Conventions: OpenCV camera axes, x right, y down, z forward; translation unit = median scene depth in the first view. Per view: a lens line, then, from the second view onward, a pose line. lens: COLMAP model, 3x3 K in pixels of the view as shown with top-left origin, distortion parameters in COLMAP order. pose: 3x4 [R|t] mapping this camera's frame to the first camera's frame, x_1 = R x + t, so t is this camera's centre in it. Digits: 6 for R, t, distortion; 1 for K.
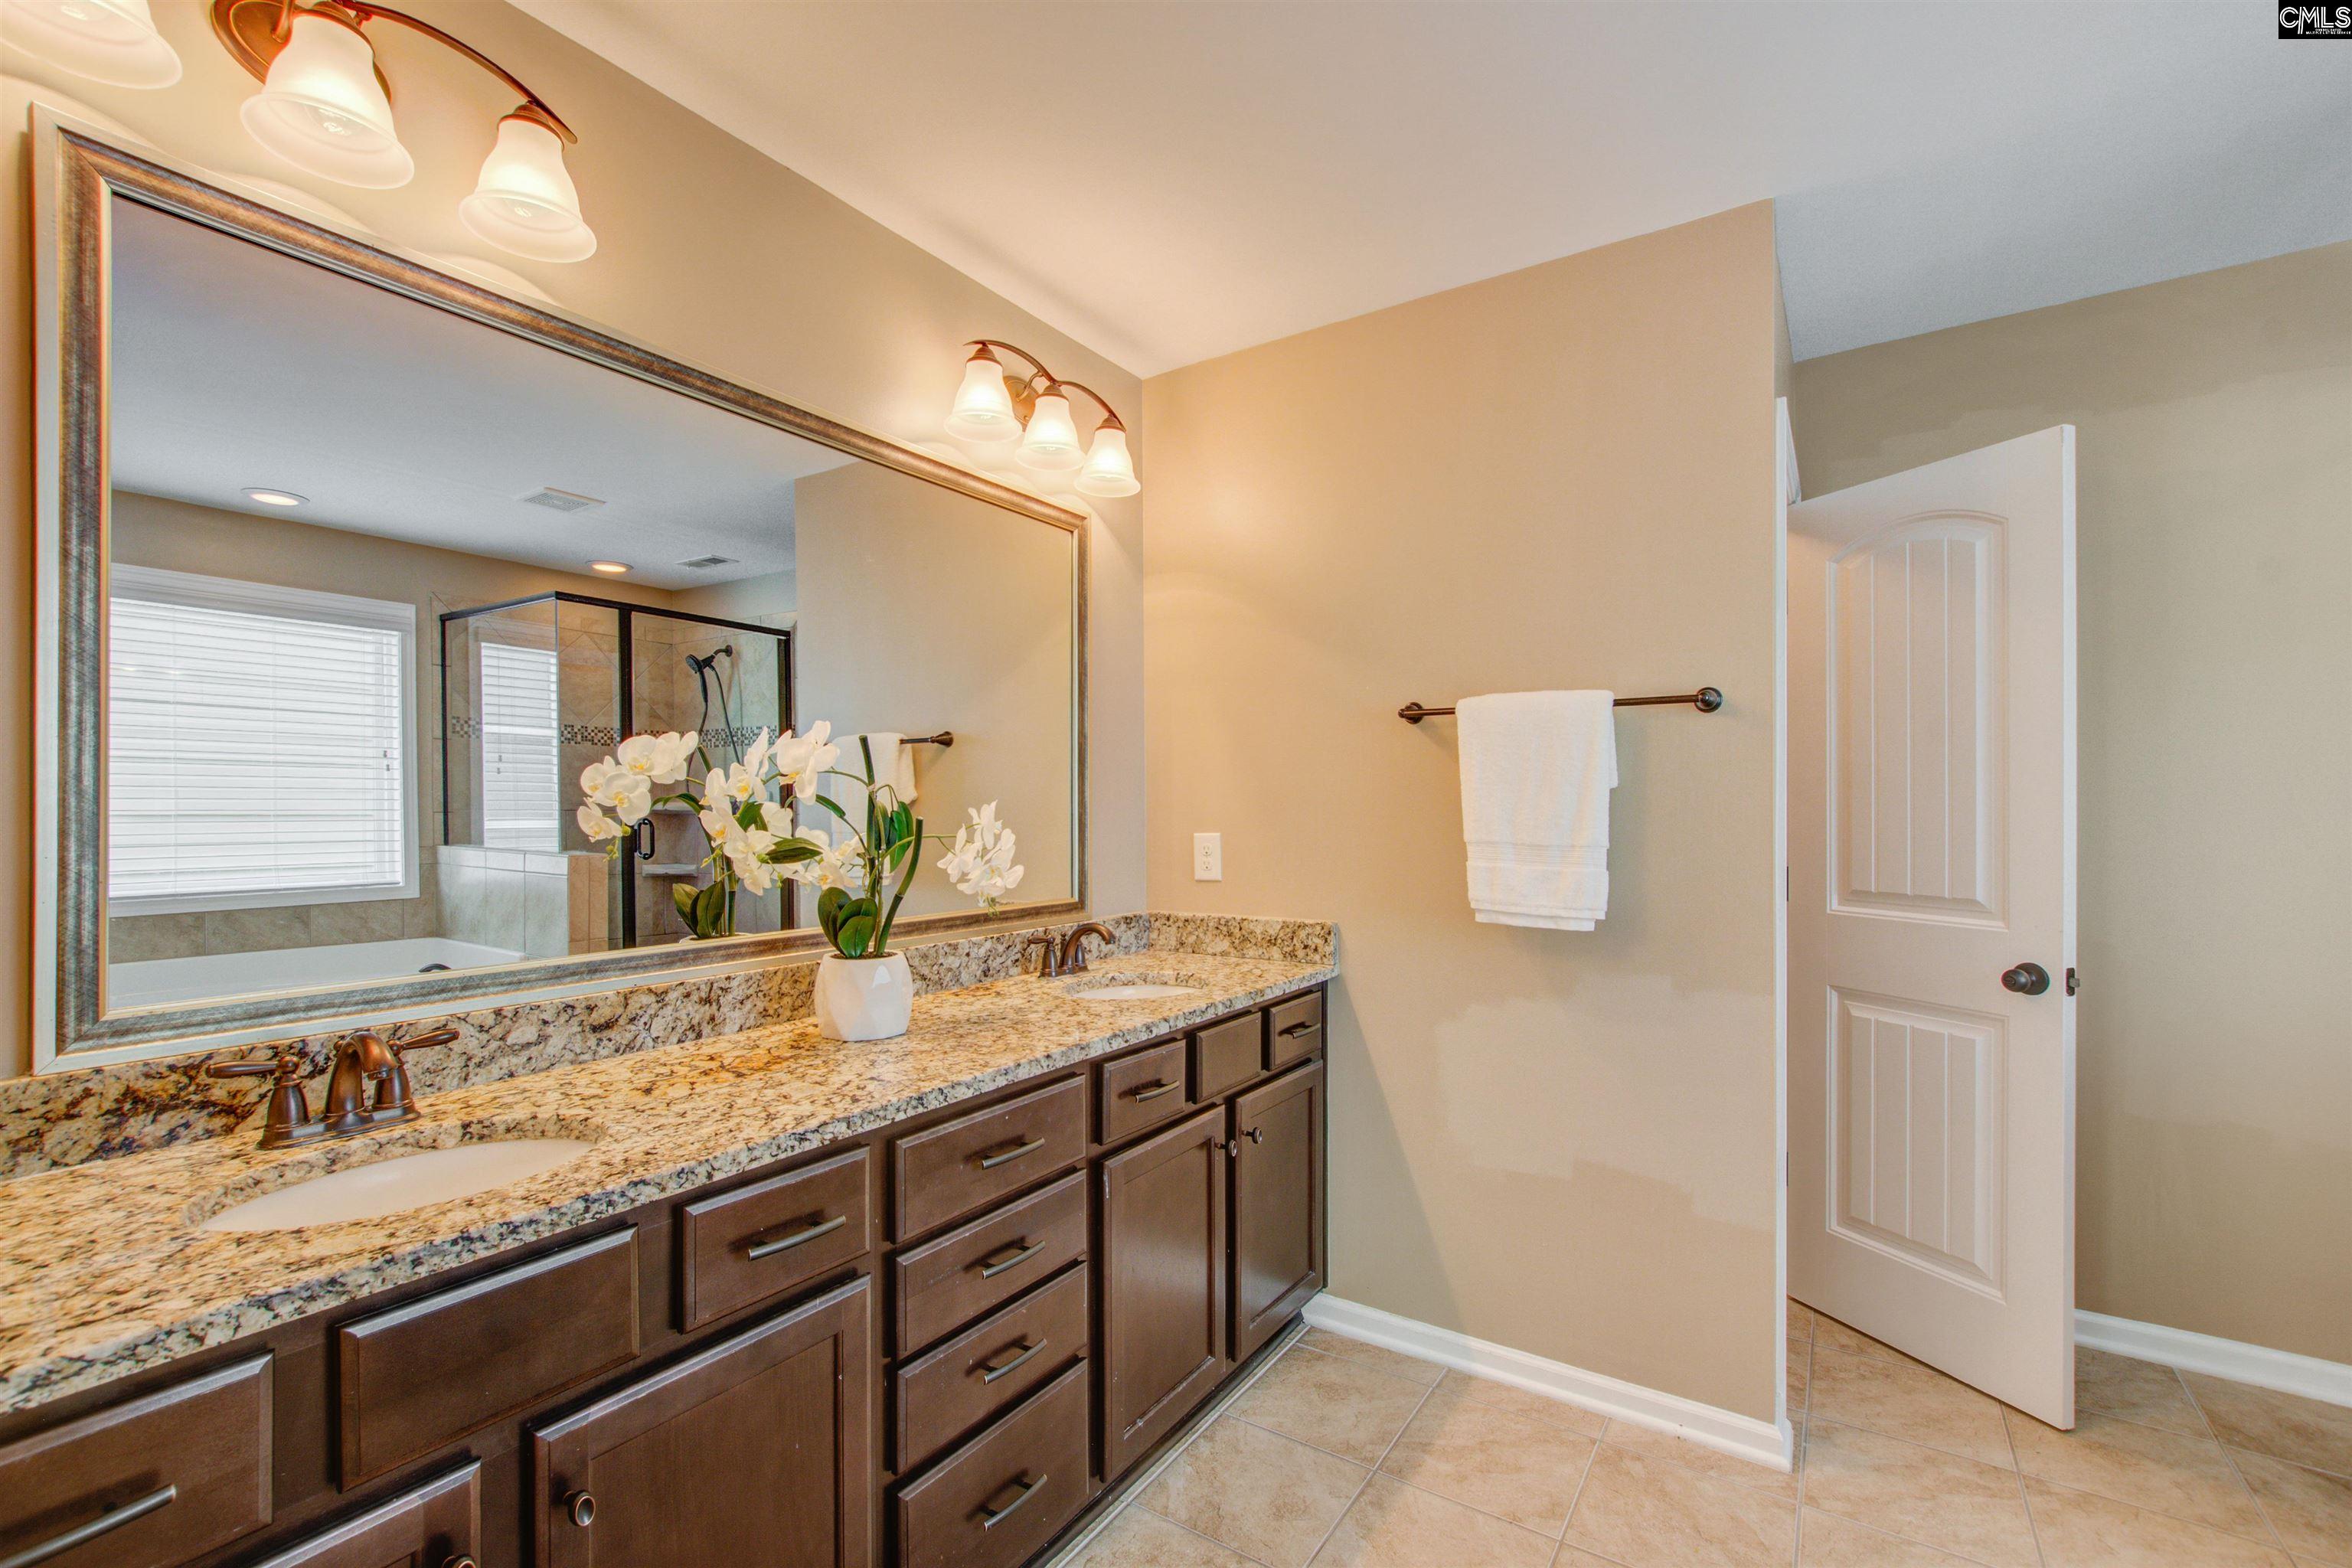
lens RADIAL K [[1045.2, 0, 1173.3], [0, 1045.2, 798.2], [0, 0, 1]] dist [-0.027724, 0.006057]
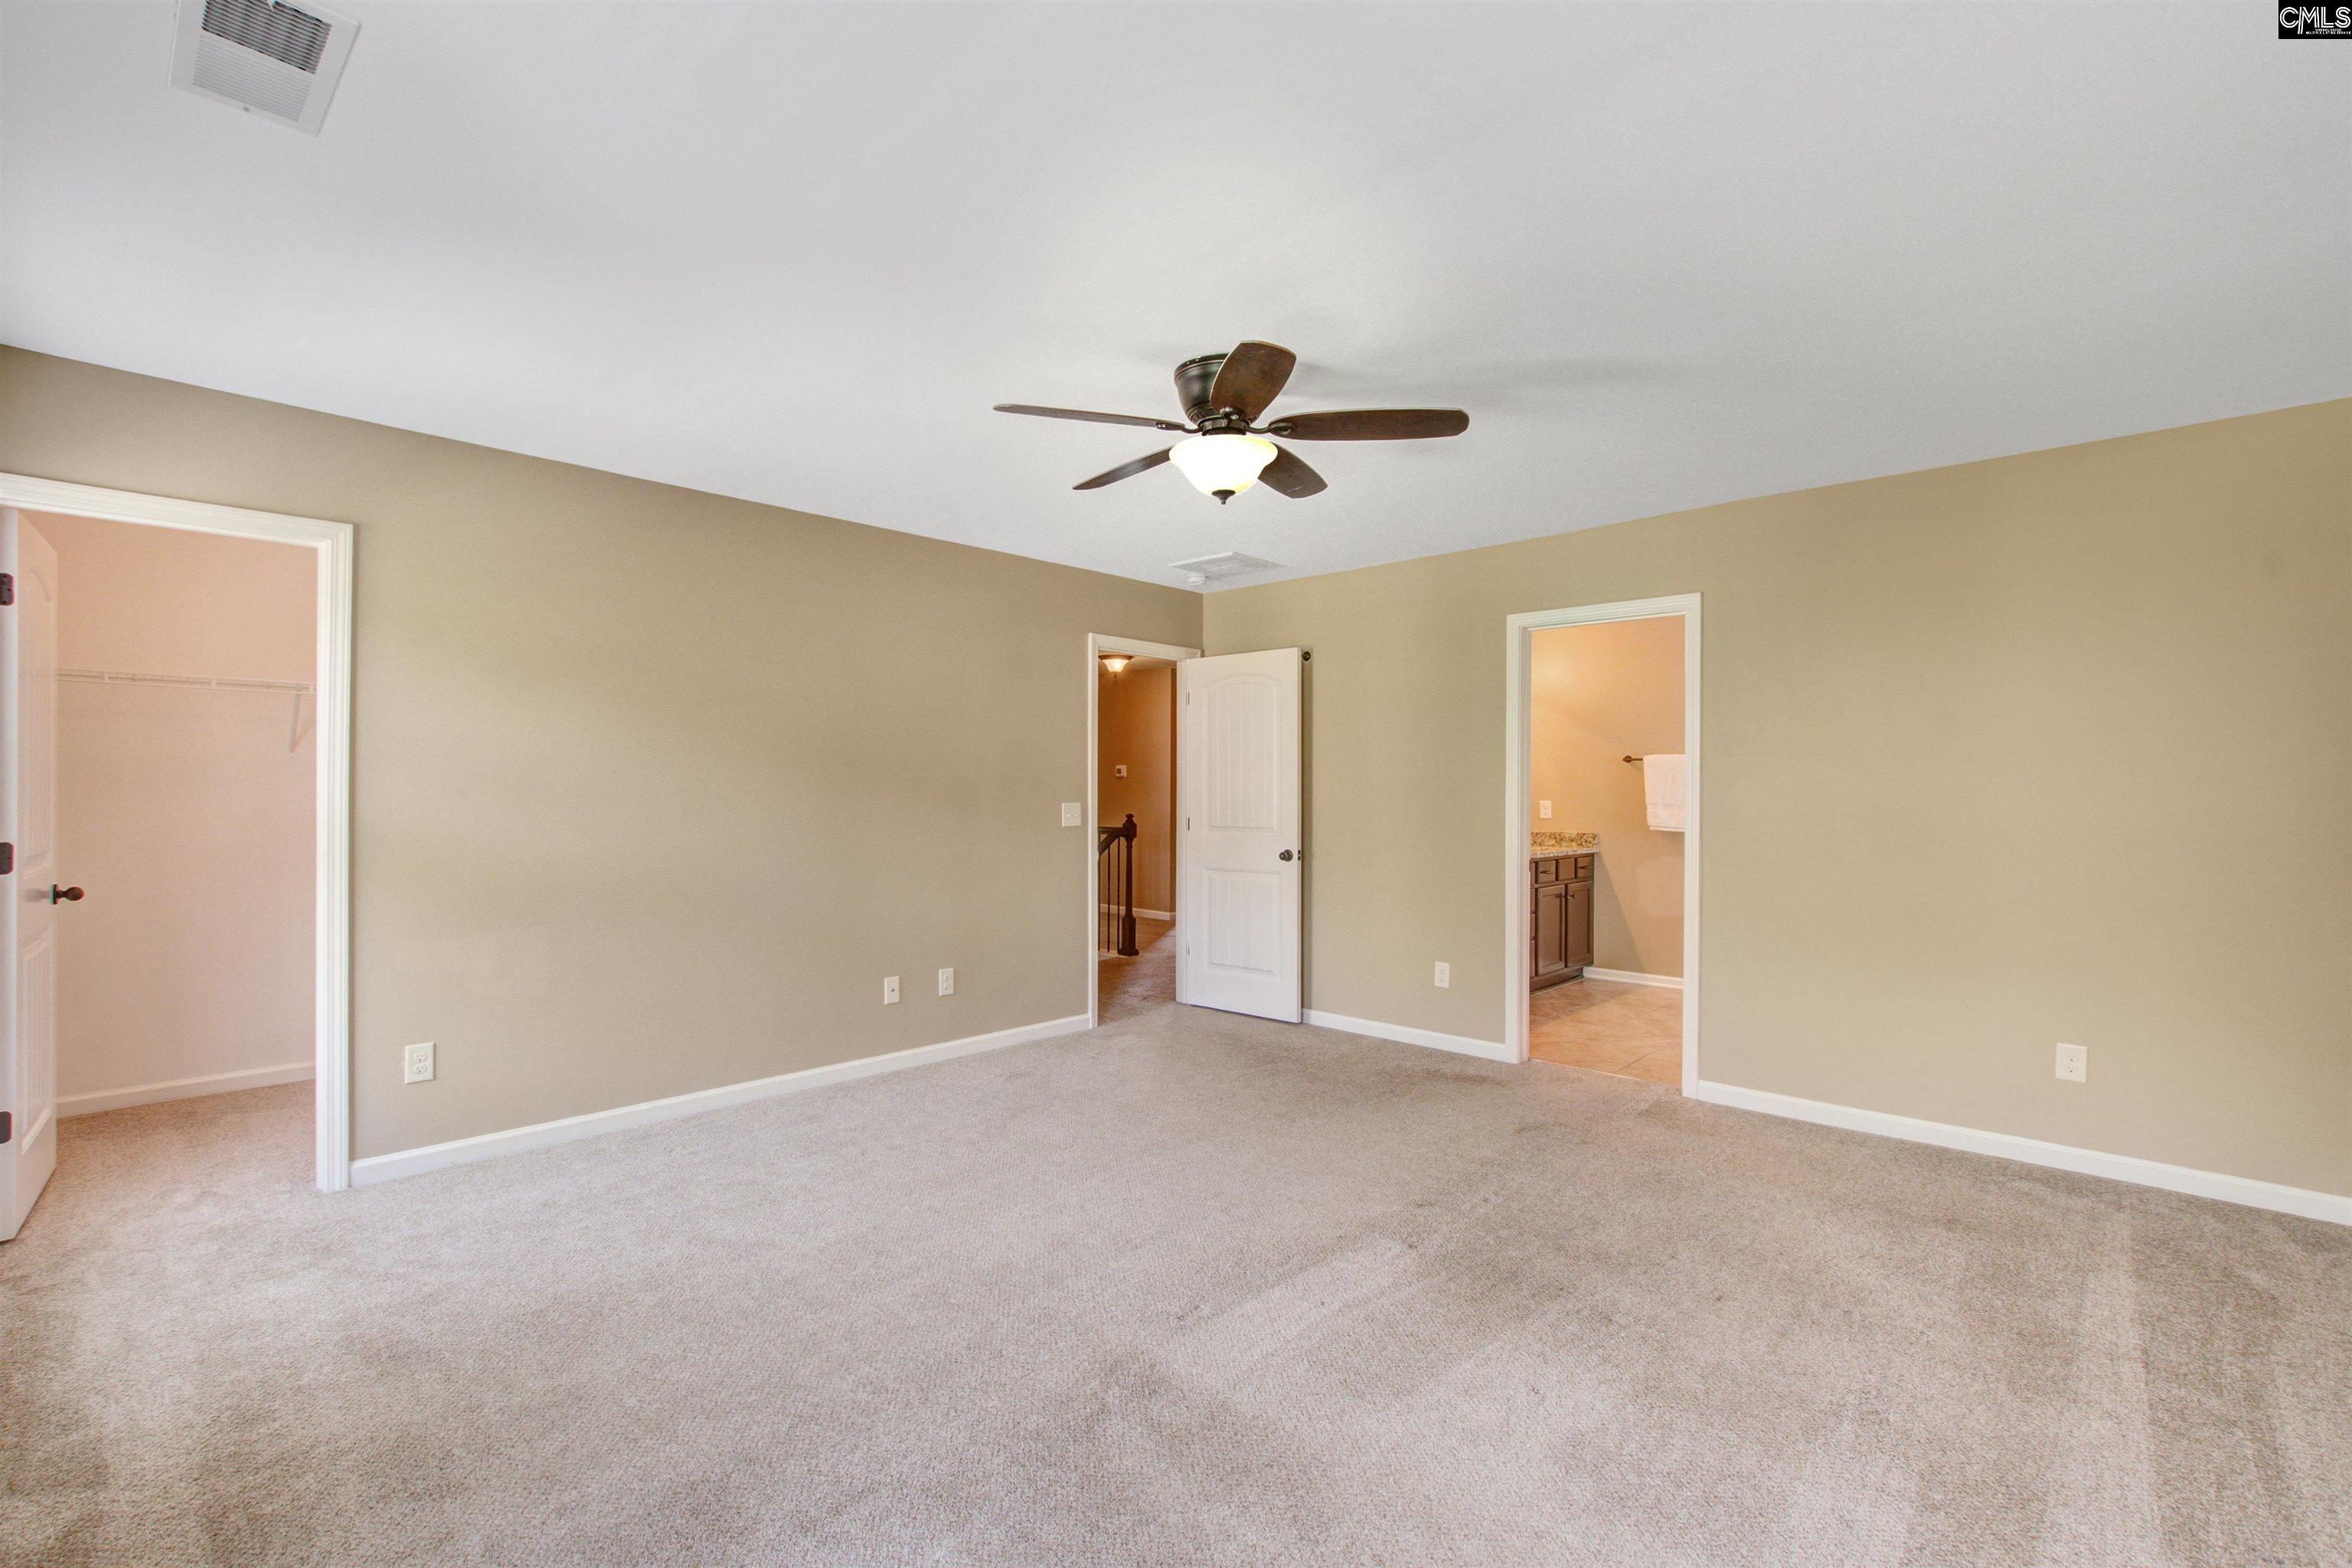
lens RADIAL K [[1045.2, 0, 1167.4], [0, 1045.2, 790.3], [0, 0, 1]] dist [-0.027724, 0.006057]
pose [[0.984216, 0.011207, -0.176617, -0.503168], [-0.010615, 0.999934, 0.004295, 0.005311], [0.176654, -0.002353, 0.984270, -2.011695]]
